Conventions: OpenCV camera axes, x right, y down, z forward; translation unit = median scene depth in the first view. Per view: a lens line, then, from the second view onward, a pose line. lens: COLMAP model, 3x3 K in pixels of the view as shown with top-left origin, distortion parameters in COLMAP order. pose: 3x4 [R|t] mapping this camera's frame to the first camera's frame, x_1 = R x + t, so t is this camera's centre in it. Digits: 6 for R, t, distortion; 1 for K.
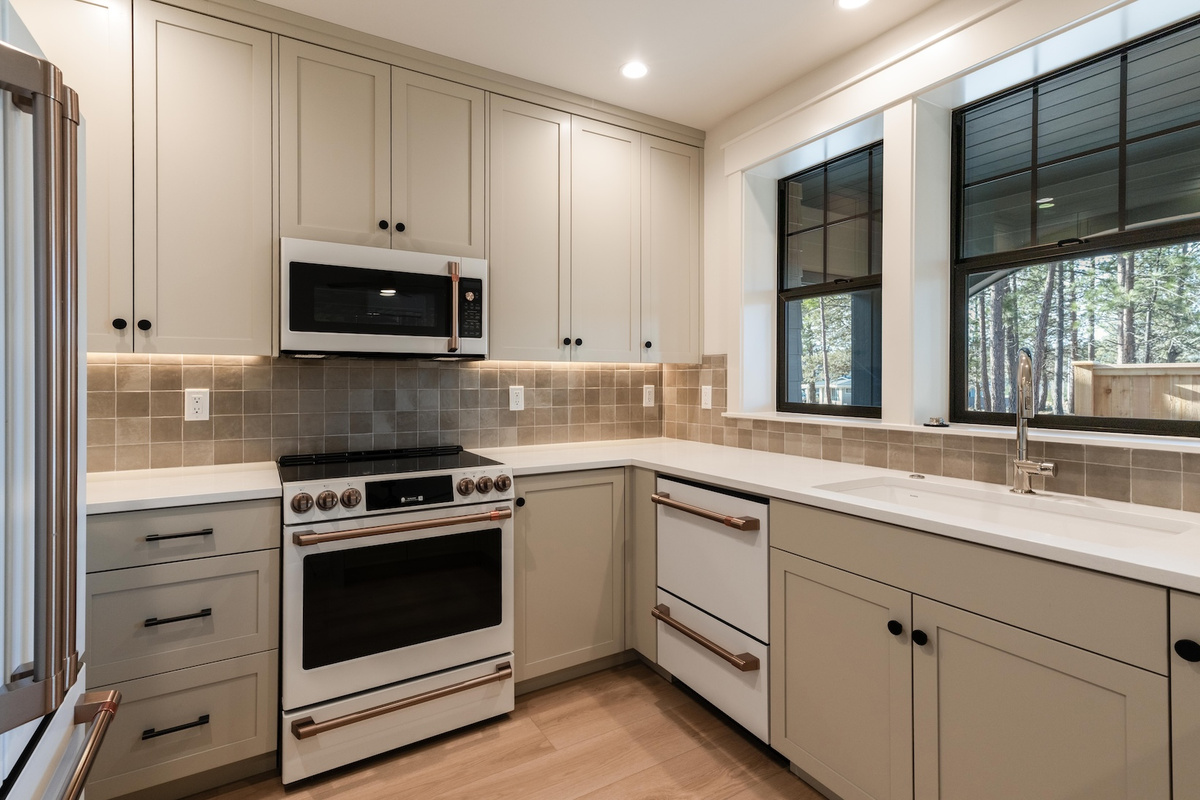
lens RADIAL K [[565.6, 0, 603.5], [0, 565.6, 381.4], [0, 0, 1]] dist [0.000983, 0.000004]
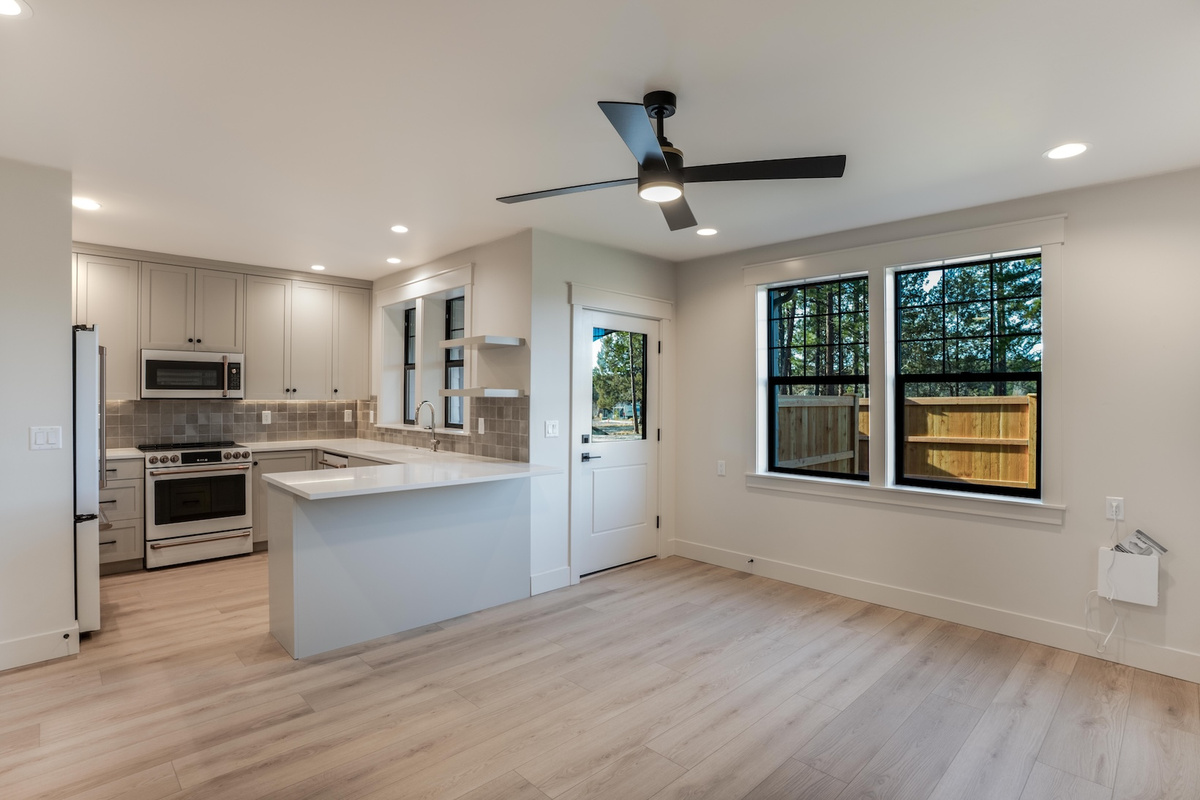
lens RADIAL K [[587.7, 0, 600.0], [0, 587.7, 400.0], [0, 0, 1]] dist [-0.038643, 0.001634]
pose [[0.975246, 0.004369, 0.221078, 0.675051], [-0.005734, 0.999968, 0.005532, -0.062696], [-0.221047, -0.006663, 0.975240, -1.551862]]
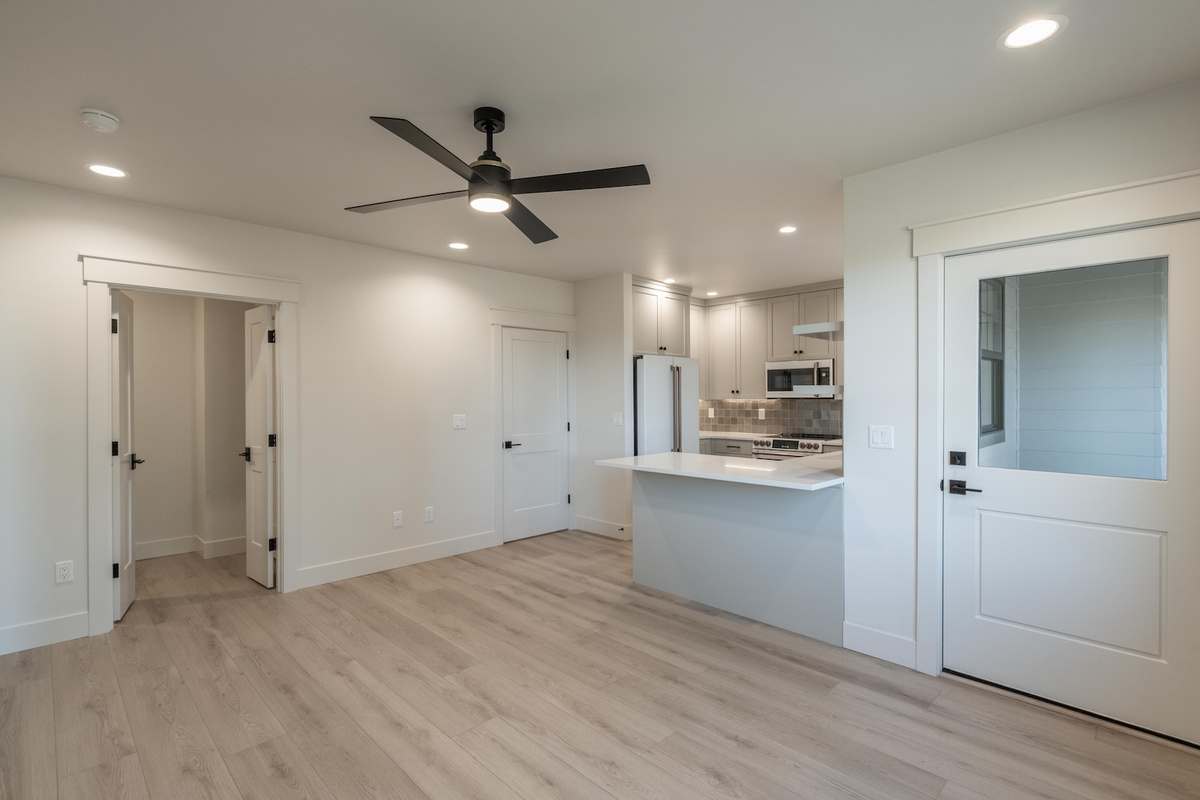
lens RADIAL K [[567.0, 0, 597.6], [0, 567.0, 404.0], [0, 0, 1]] dist [0.001228, 0.000227]
pose [[0.231543, 0.008478, -0.972788, 2.107576], [0.004284, 0.999943, 0.009735, -0.050024], [0.972815, -0.006422, 0.231494, -0.608101]]
